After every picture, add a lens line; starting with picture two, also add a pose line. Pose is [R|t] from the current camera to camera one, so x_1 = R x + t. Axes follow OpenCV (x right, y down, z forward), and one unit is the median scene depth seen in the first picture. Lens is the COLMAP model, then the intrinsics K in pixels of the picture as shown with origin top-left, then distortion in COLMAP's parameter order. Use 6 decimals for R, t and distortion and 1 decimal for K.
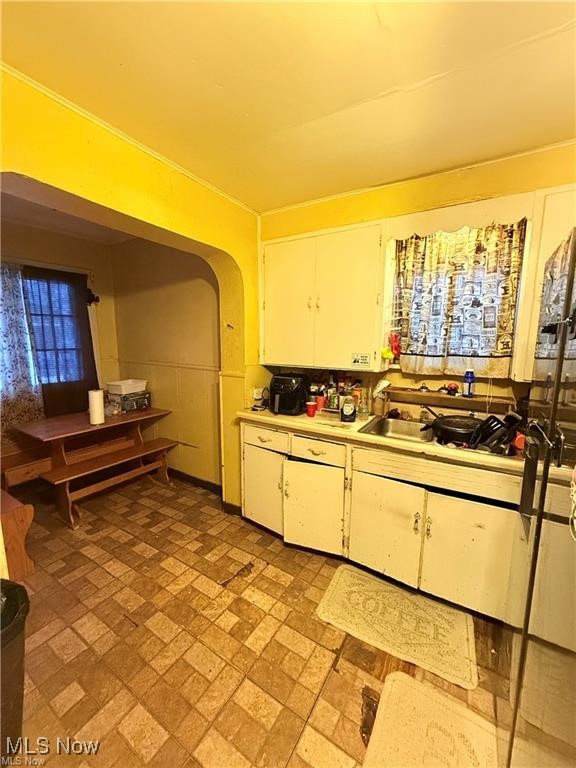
lens RADIAL K [[308.2, 0, 289.2], [0, 308.2, 381.2], [0, 0, 1]] dist [-0.000187, 0.000416]
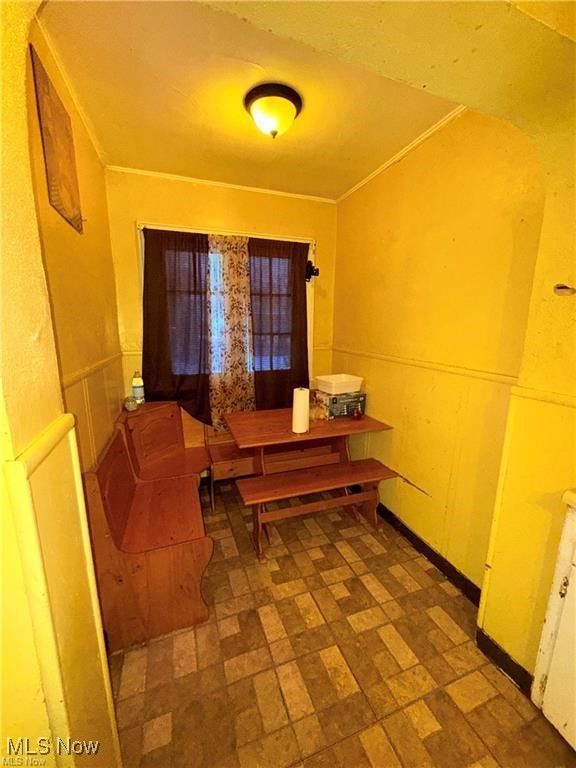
lens RADIAL K [[308.2, 0, 288.0], [0, 308.2, 383.5], [0, 0, 1]] dist [-0.000187, 0.000416]
pose [[0.795909, 0.117694, -0.593866, -0.187430], [-0.089021, 0.993011, 0.077489, -0.036064], [0.598835, -0.008808, 0.800824, 0.340696]]
